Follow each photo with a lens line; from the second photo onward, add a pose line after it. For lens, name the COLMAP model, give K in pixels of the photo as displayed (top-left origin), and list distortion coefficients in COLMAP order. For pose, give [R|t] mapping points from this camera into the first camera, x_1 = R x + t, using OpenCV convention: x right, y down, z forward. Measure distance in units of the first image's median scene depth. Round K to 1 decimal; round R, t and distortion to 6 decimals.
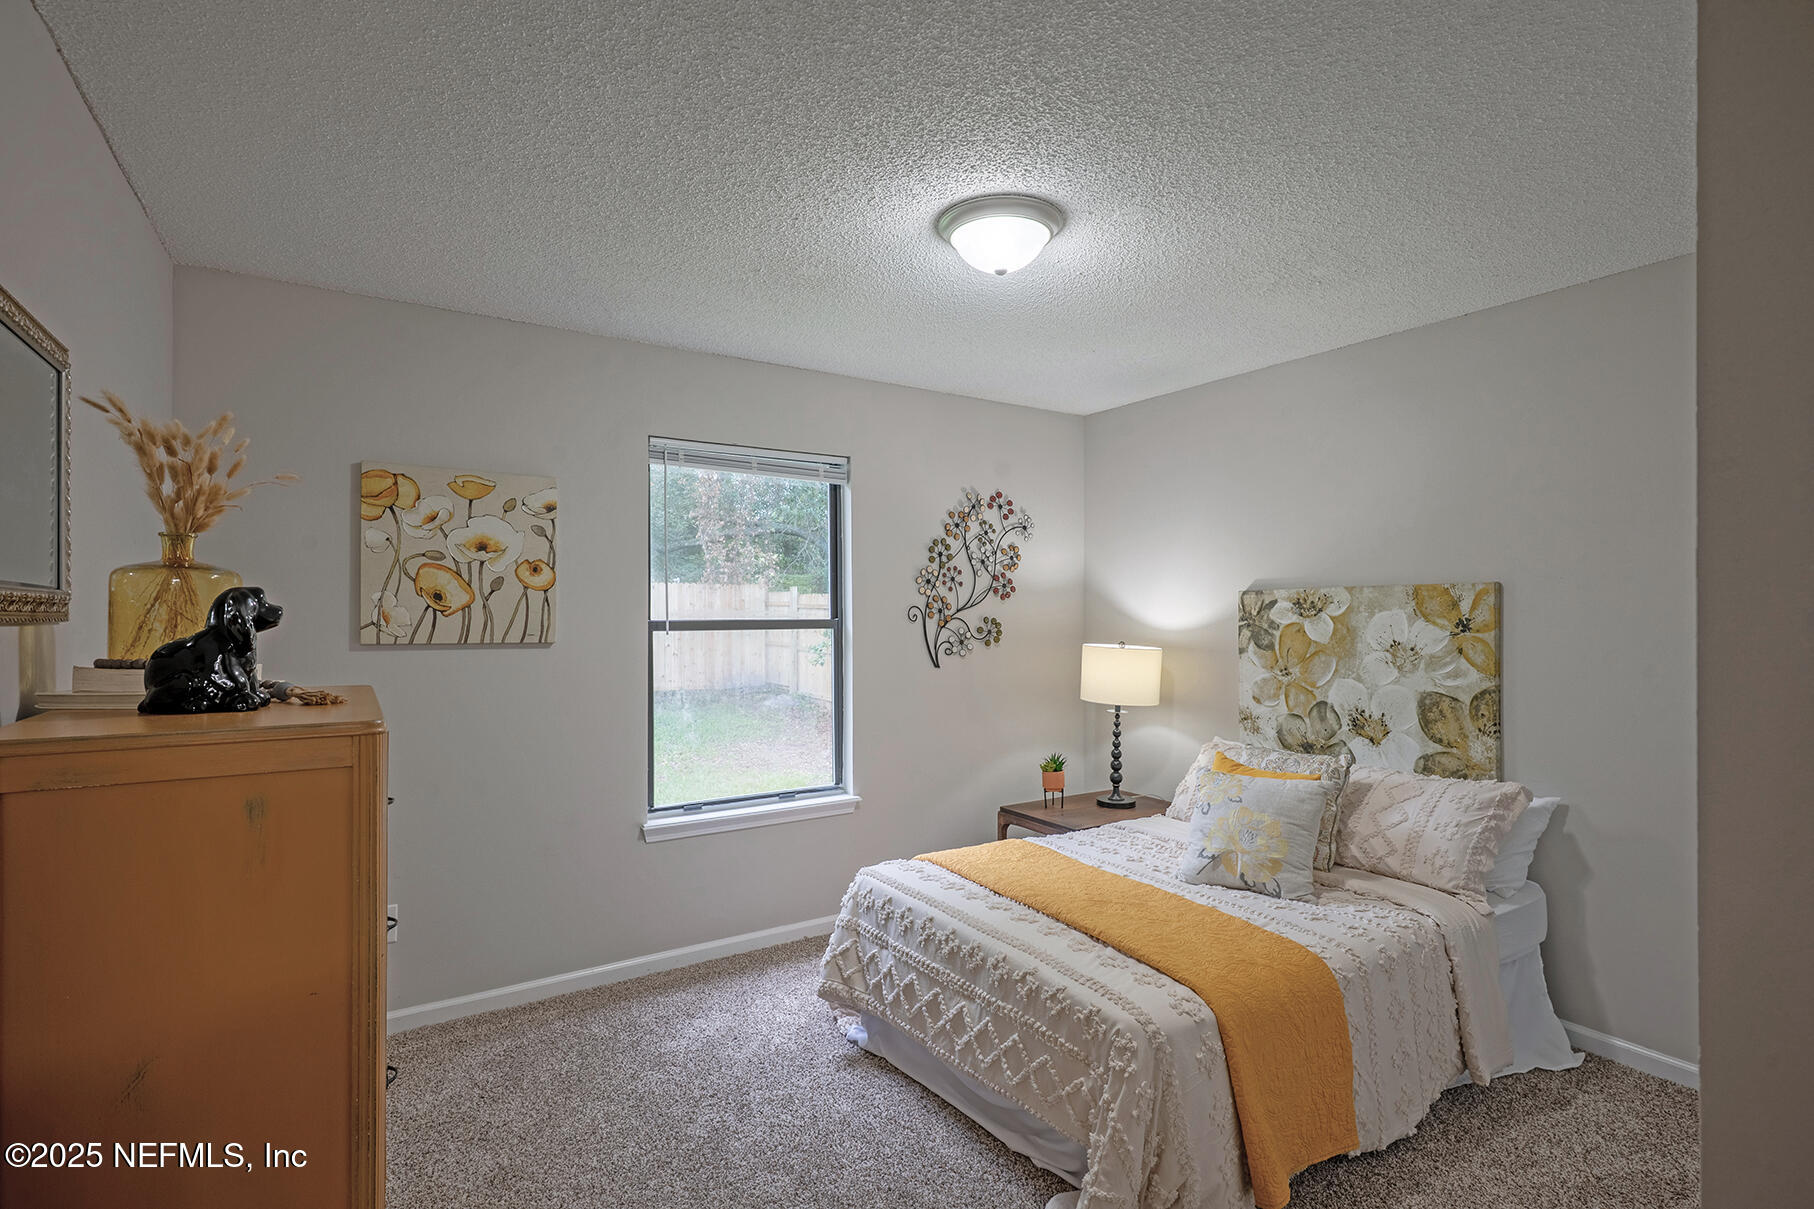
lens RADIAL K [[879.7, 0, 910.6], [0, 879.7, 615.0], [0, 0, 1]] dist [-0.005320, 0.002597]
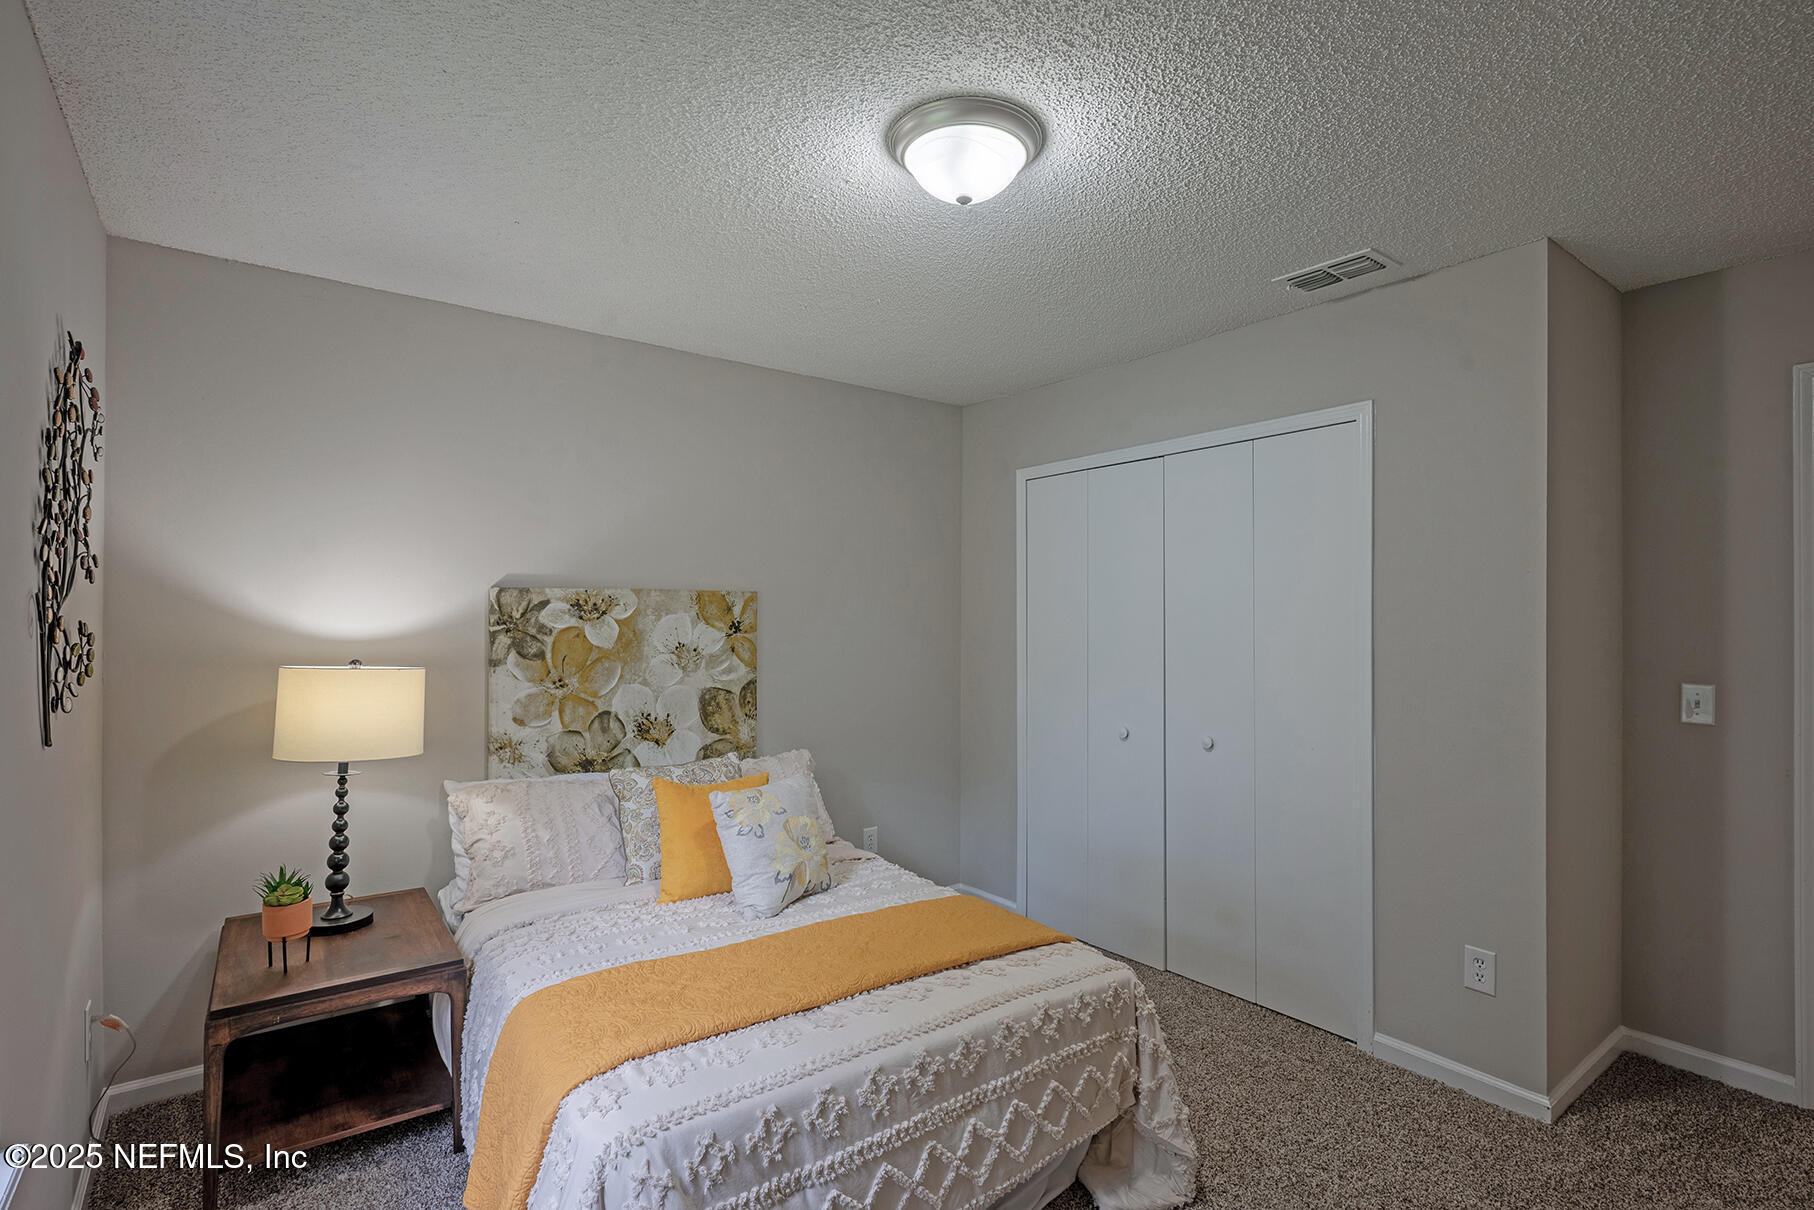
lens RADIAL K [[879.7, 0, 898.7], [0, 879.7, 608.0], [0, 0, 1]] dist [-0.005320, 0.002597]
pose [[-0.085858, 0.012780, 0.996225, -0.464695], [-0.003410, 0.999908, -0.013121, 0.000562], [-0.996302, -0.004524, -0.085807, 0.742097]]
